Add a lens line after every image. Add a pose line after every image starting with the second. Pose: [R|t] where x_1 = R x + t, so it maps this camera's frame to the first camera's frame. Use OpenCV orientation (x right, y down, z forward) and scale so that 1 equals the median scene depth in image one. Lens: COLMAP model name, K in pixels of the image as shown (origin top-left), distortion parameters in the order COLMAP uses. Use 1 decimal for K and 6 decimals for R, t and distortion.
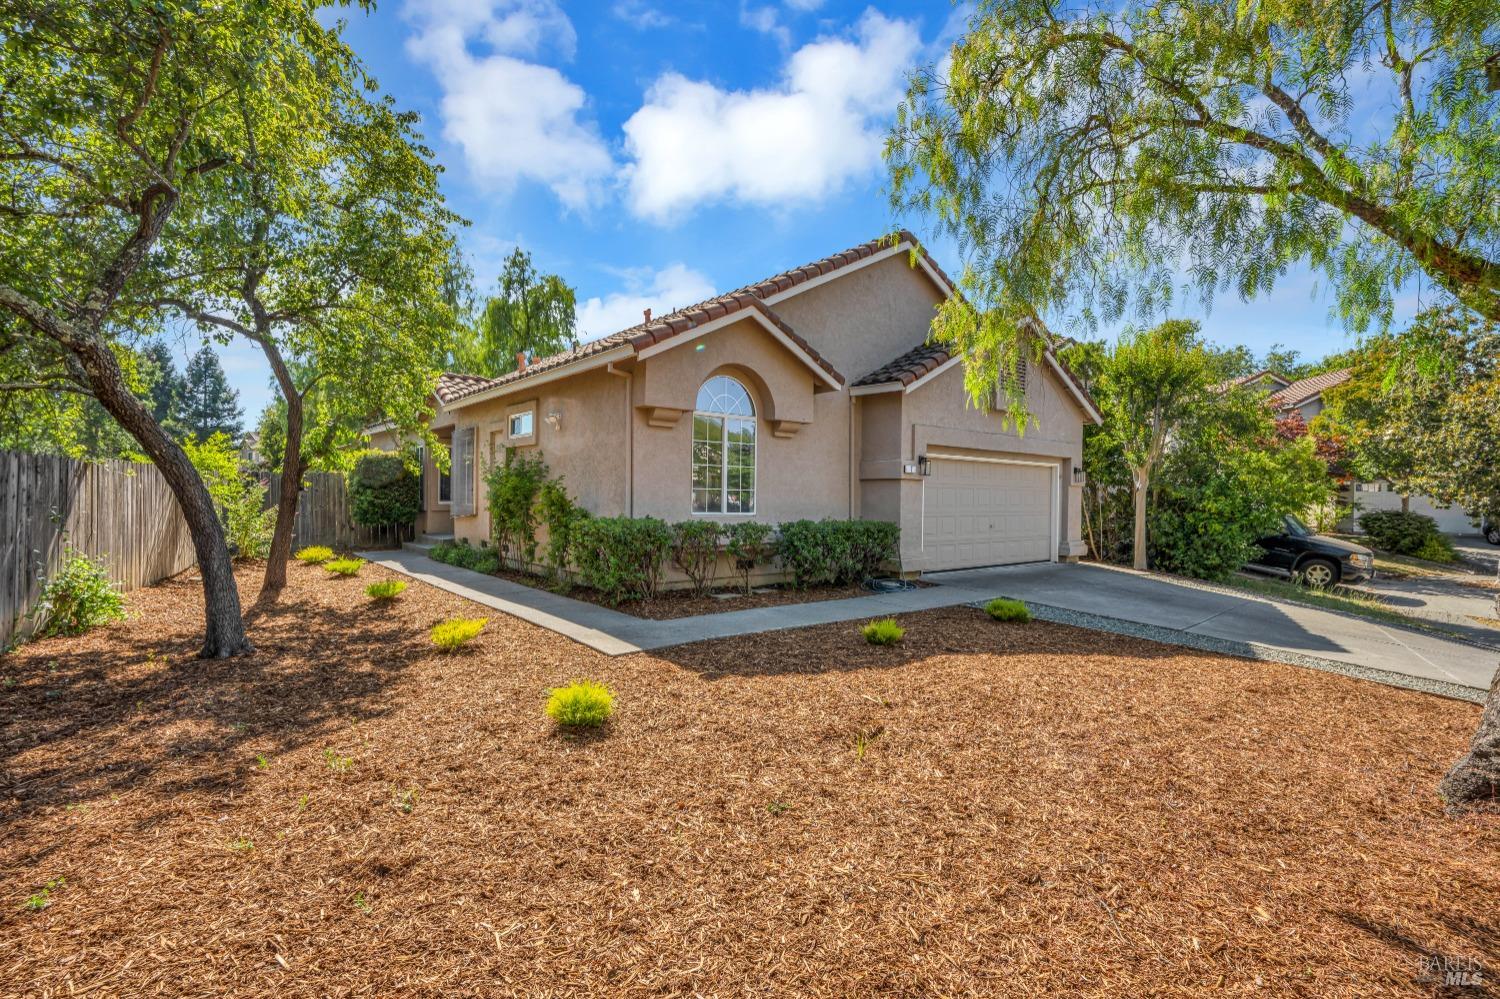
lens RADIAL K [[687.2, 0, 751.1], [0, 687.2, 497.7], [0, 0, 1]] dist [-0.003376, -0.000053]
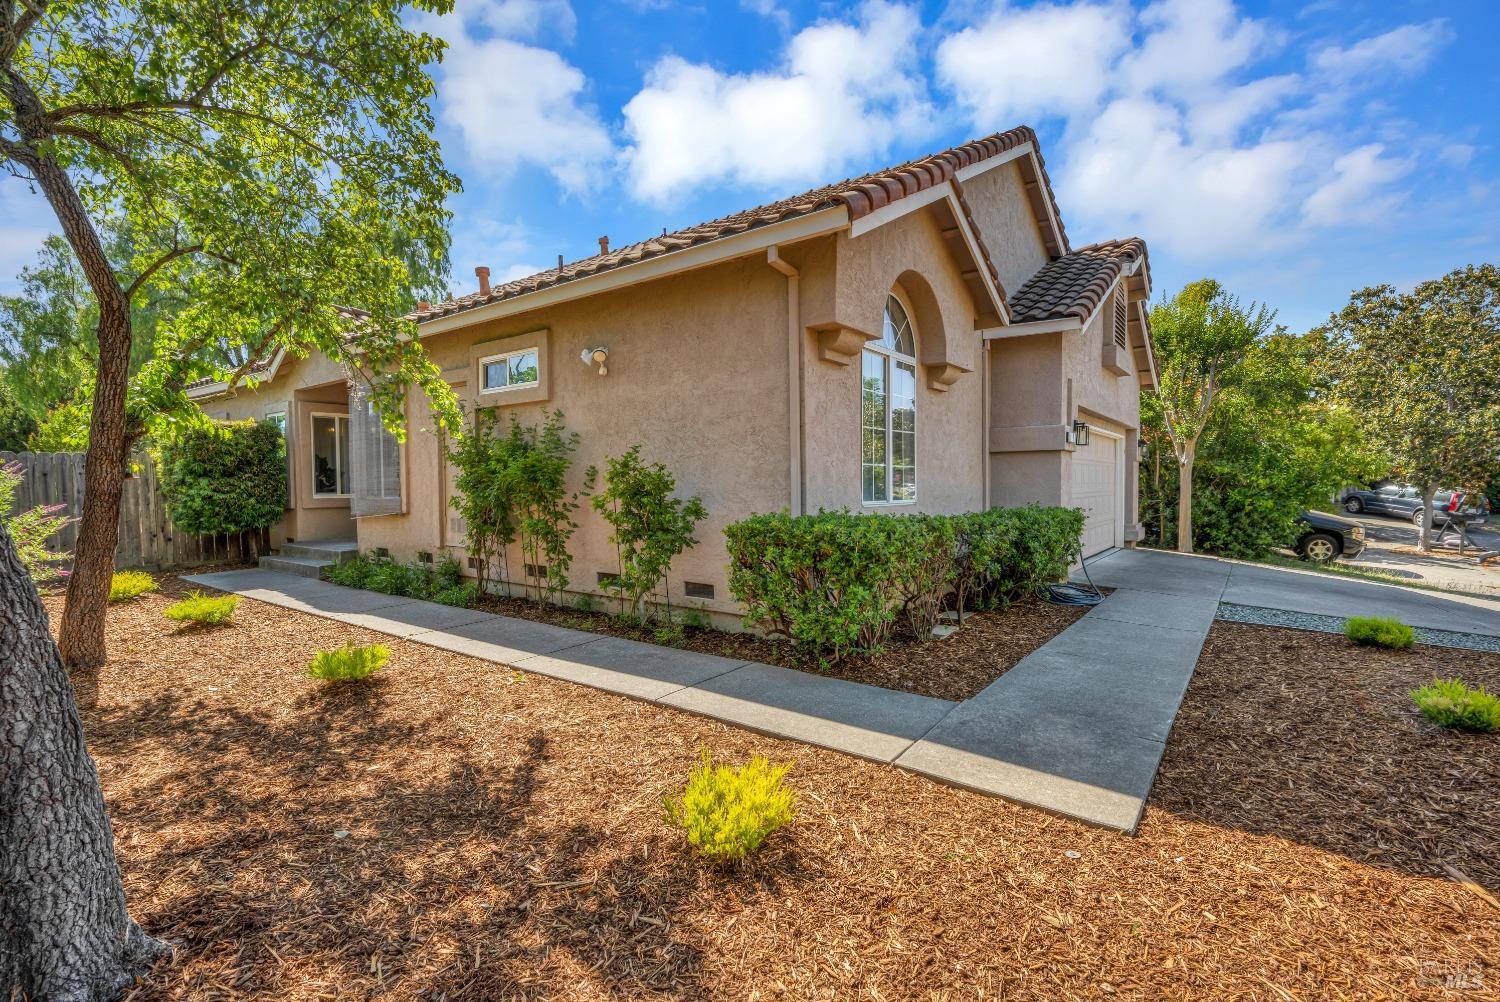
lens RADIAL K [[687.2, 0, 748.5], [0, 687.2, 503.2], [0, 0, 1]] dist [-0.003376, -0.000053]
pose [[0.972211, -0.025039, 0.232762, -0.277111], [0.018529, 0.999375, 0.030116, 0.001525], [-0.233370, -0.024966, 0.972067, 0.330654]]
